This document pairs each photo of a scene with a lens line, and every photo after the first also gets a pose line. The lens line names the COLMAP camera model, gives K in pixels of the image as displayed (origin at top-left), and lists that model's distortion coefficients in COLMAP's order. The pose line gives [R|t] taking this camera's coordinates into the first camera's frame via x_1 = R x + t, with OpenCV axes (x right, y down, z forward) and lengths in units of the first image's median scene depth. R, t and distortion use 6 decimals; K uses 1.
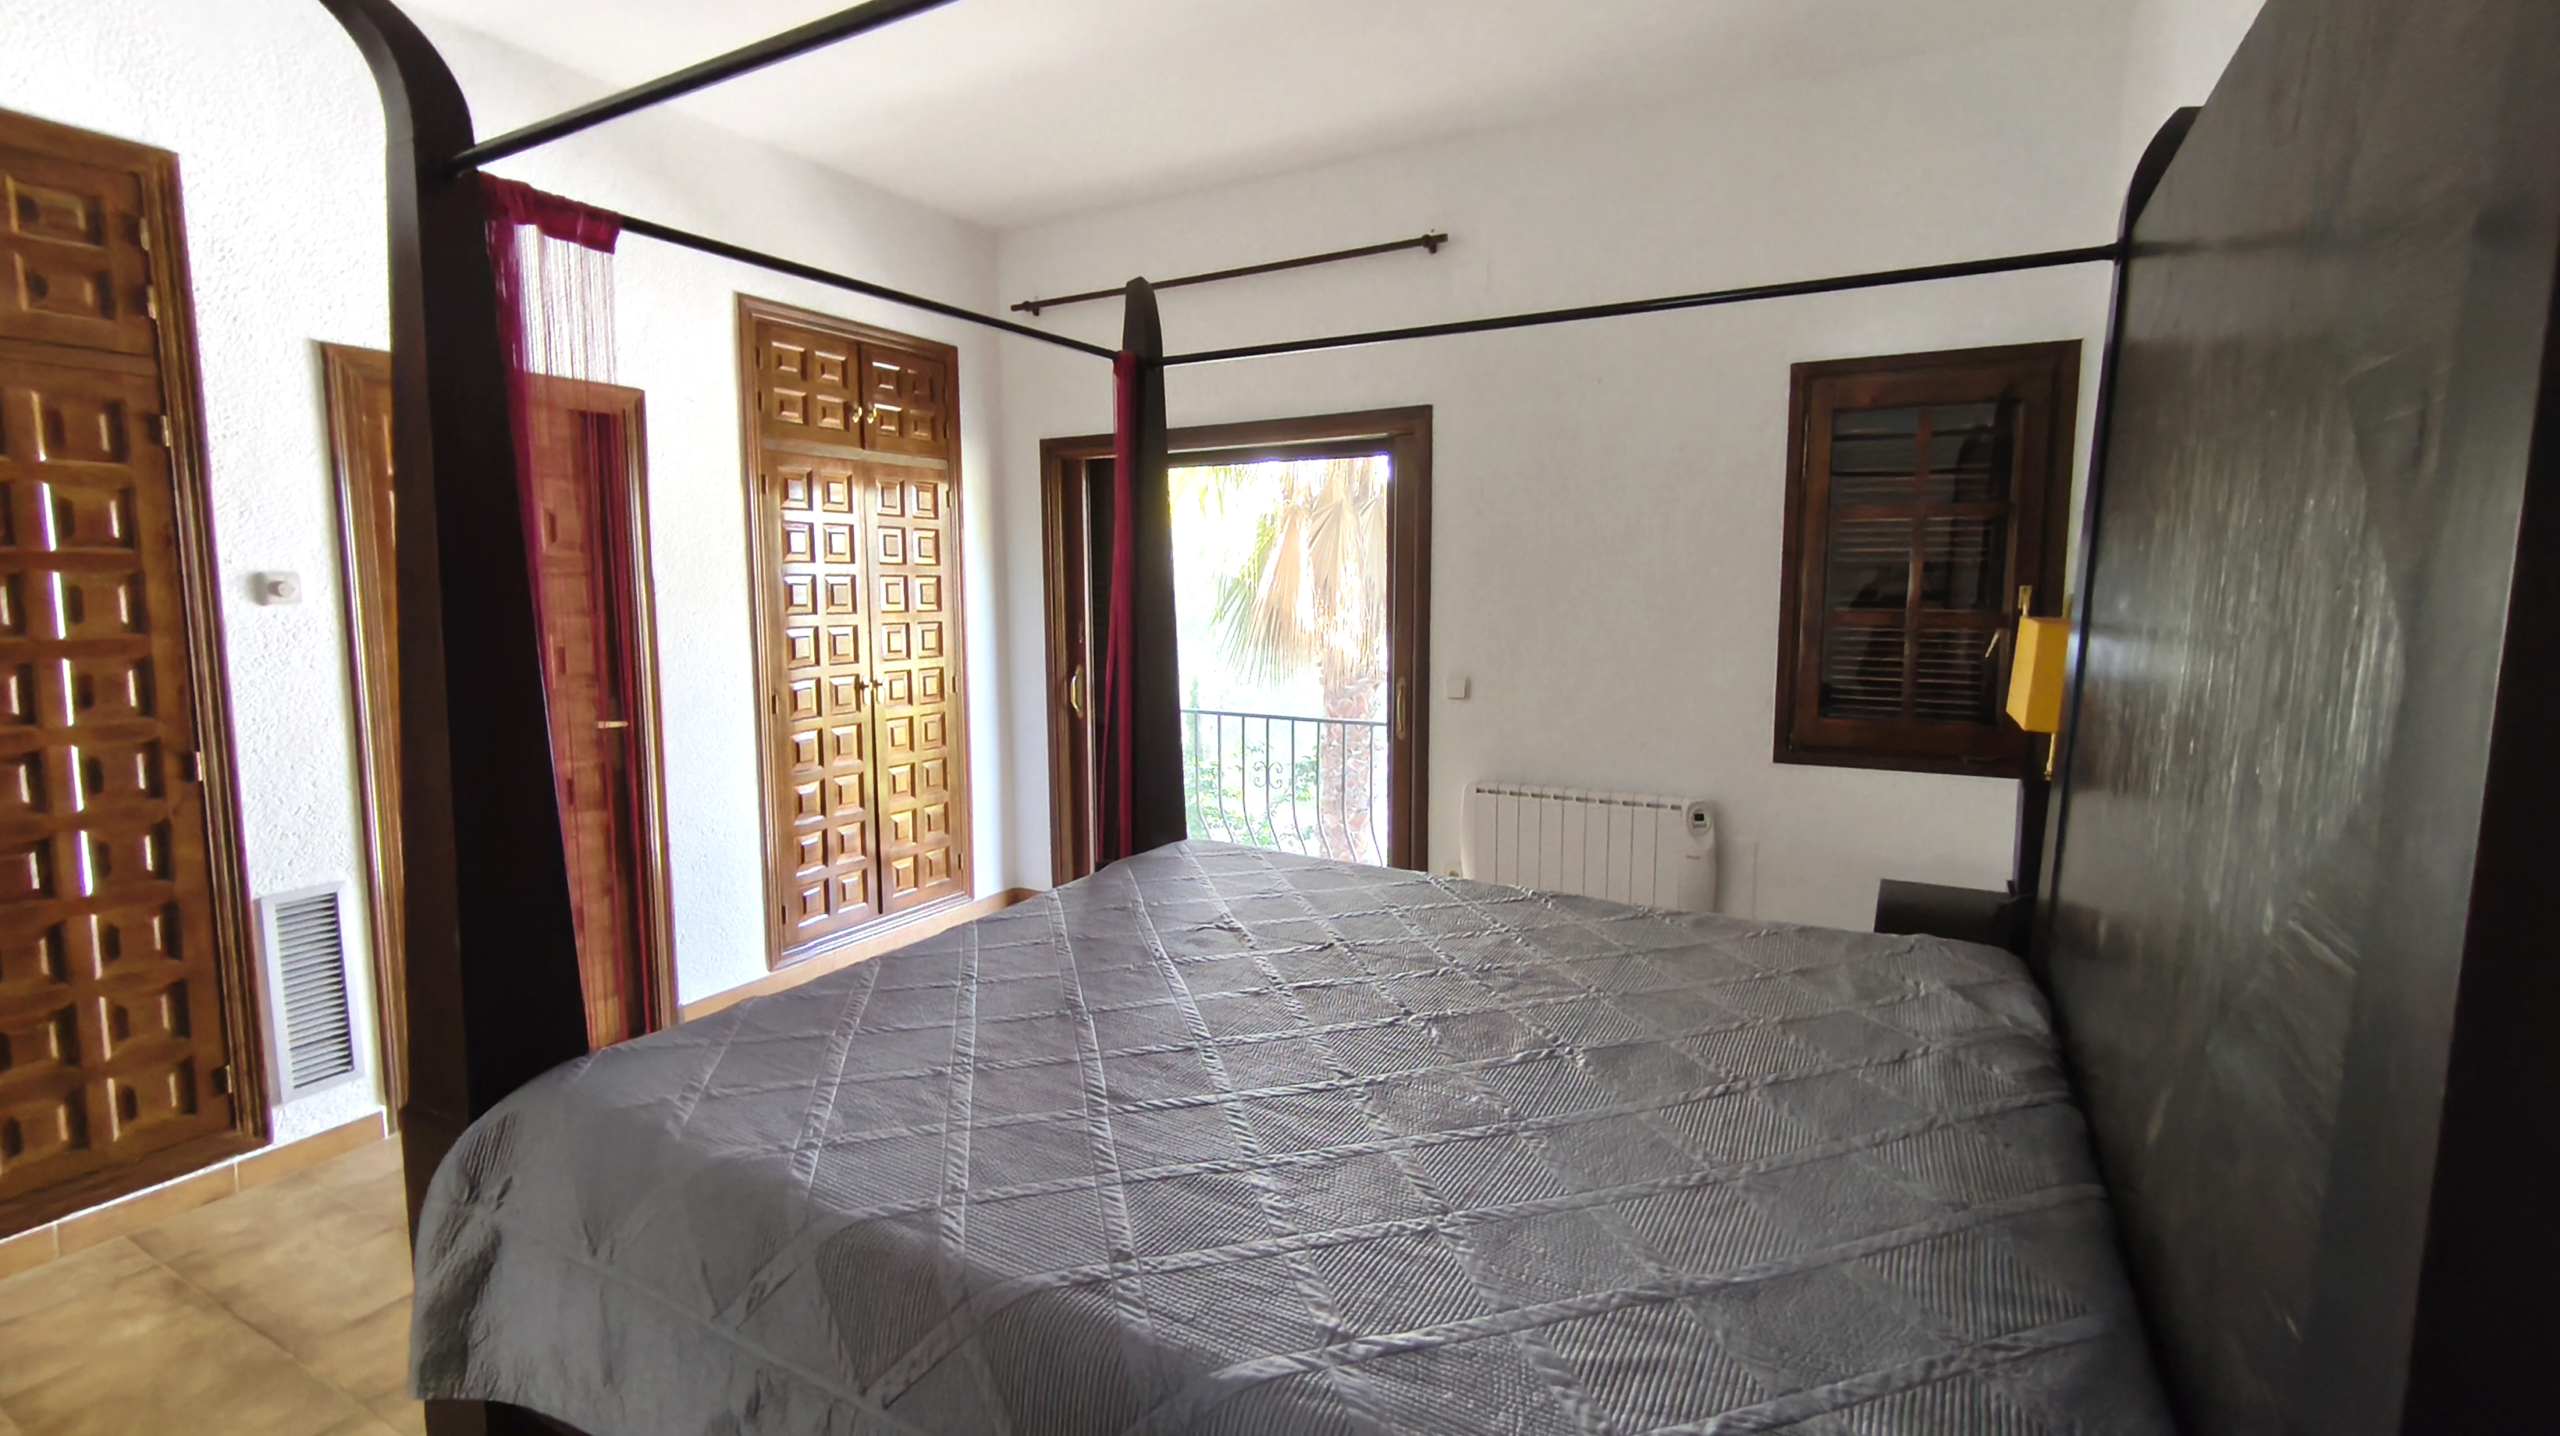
lens RADIAL K [[1126.9, 0, 1267.5], [0, 1126.9, 697.6], [0, 0, 1]] dist [-0.000615, 0.000074]
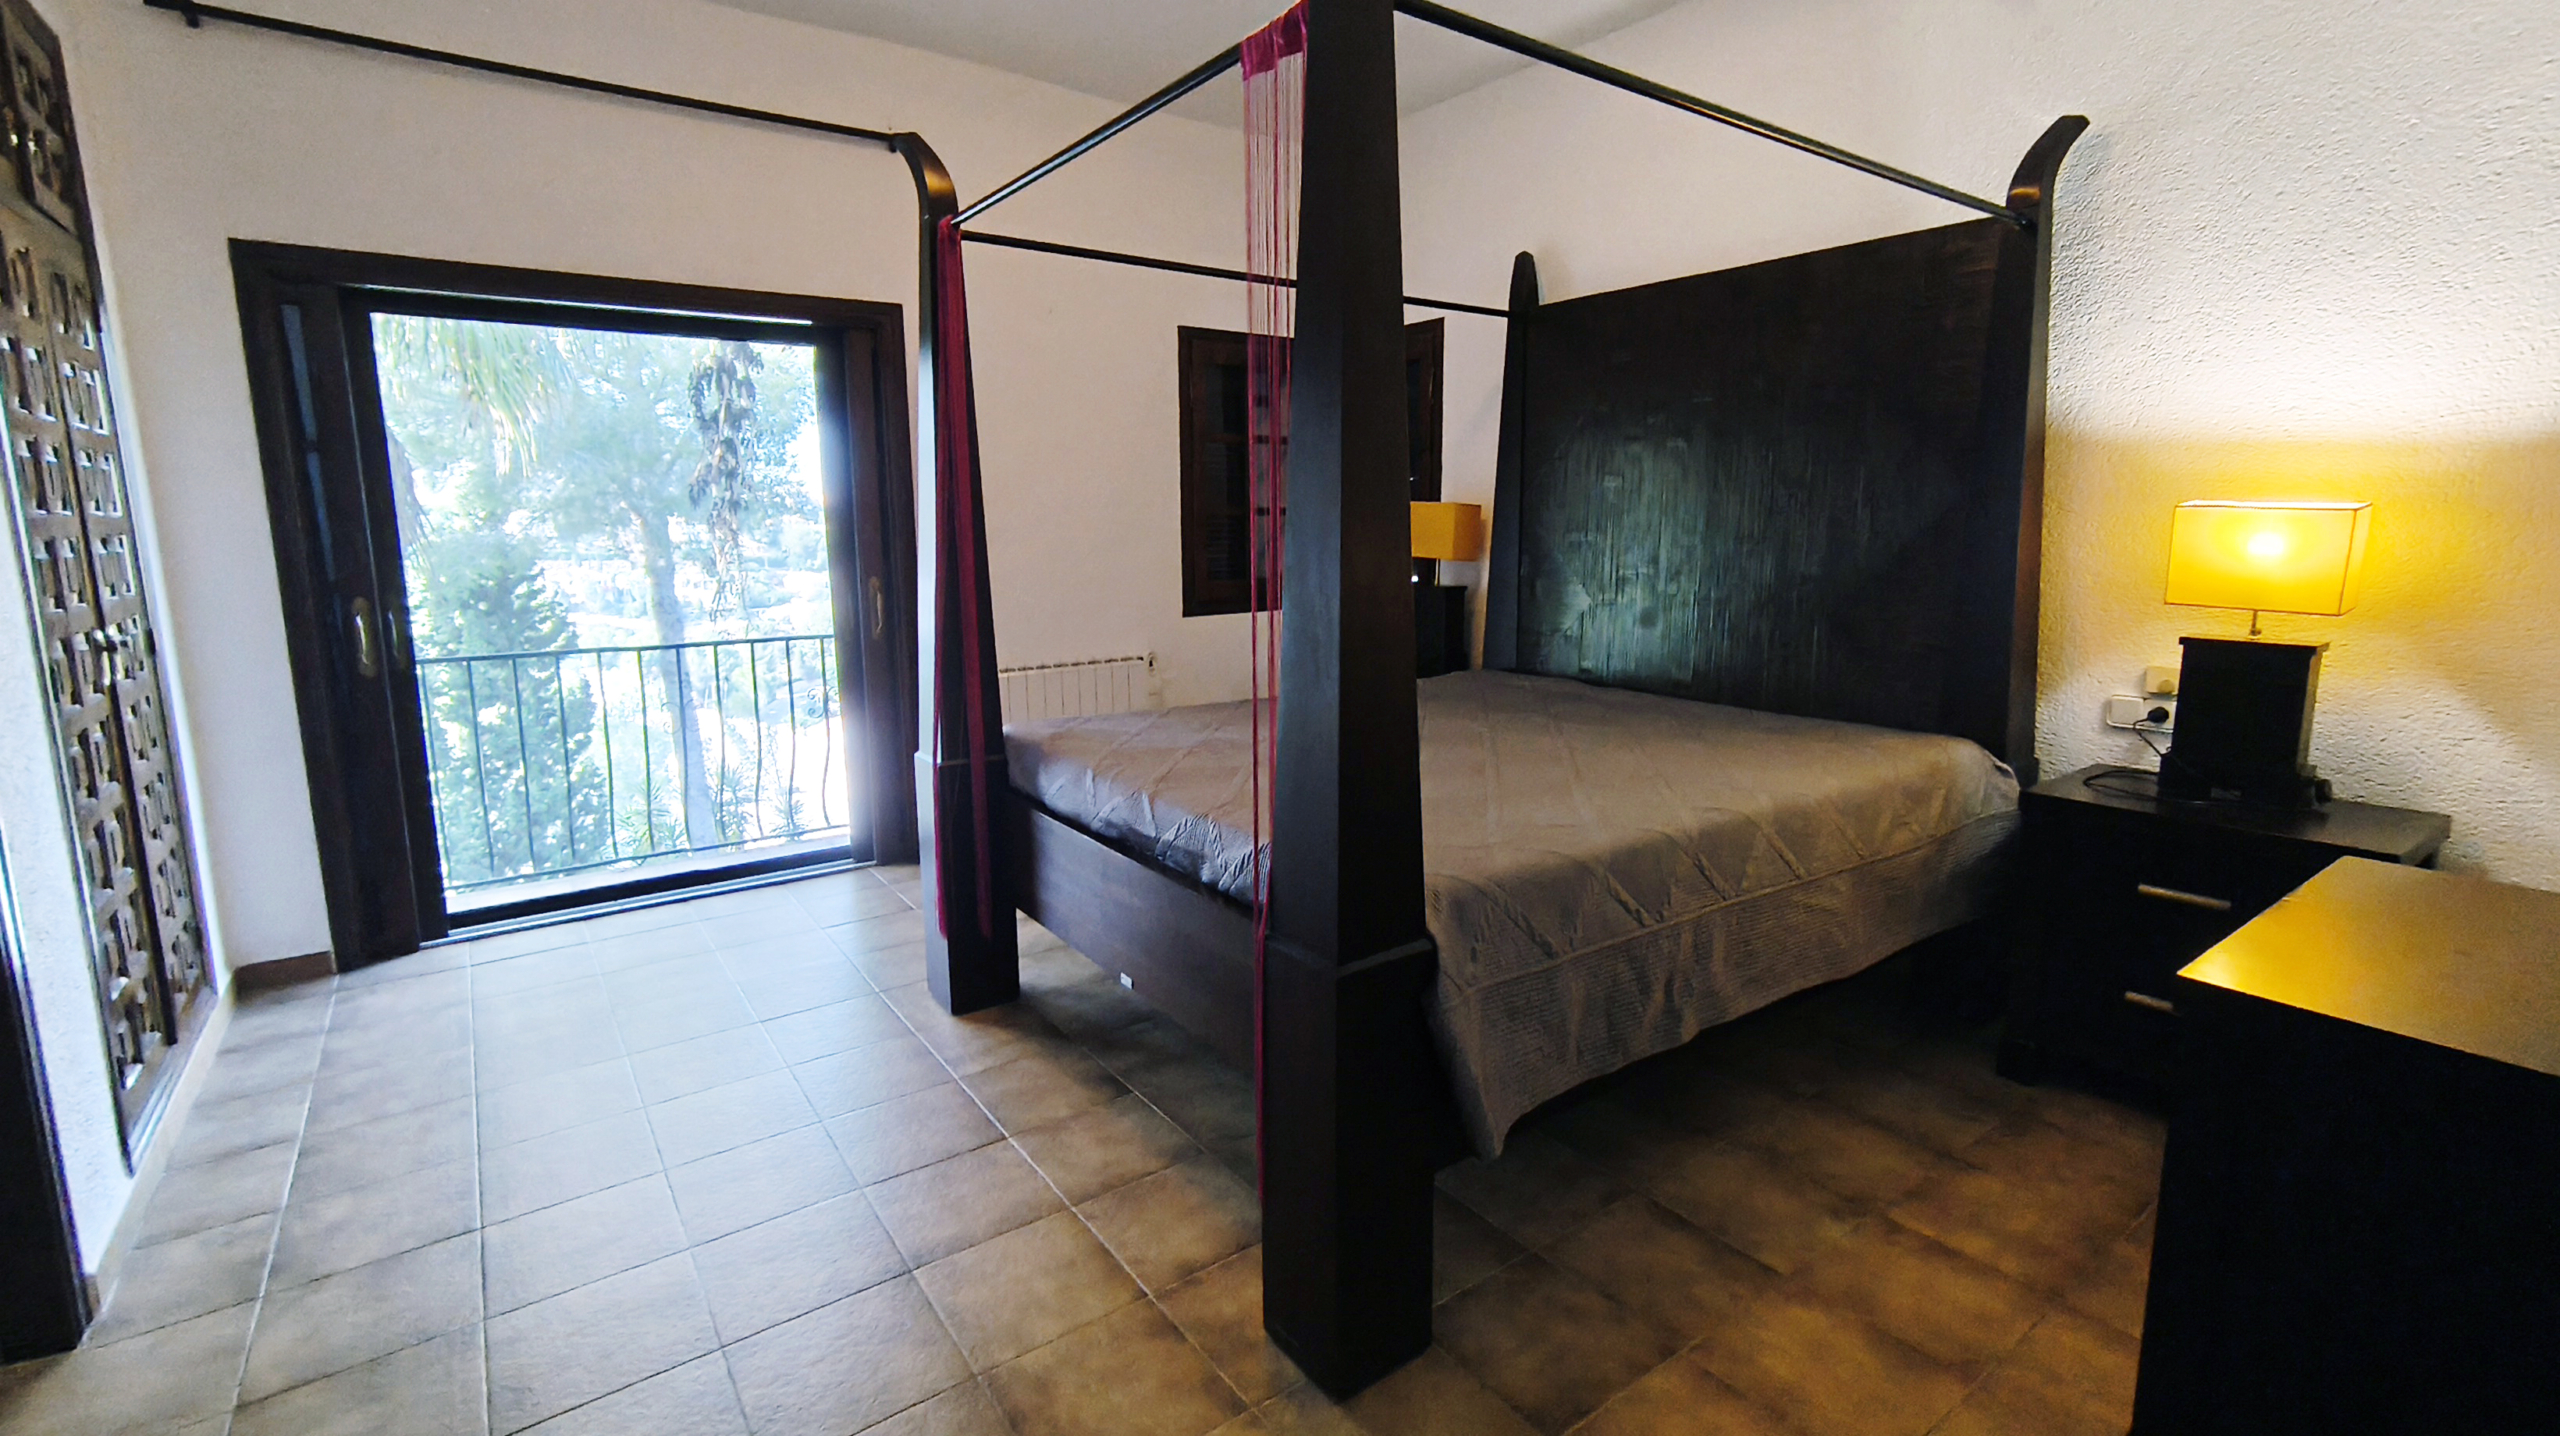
lens RADIAL K [[1126.9, 0, 1267.5], [0, 1126.9, 697.6], [0, 0, 1]] dist [-0.000615, 0.000074]
pose [[0.425176, -0.148296, 0.892879, -0.664821], [0.091106, 0.988488, 0.120792, -0.003016], [-0.900514, 0.029989, 0.433793, 0.270587]]
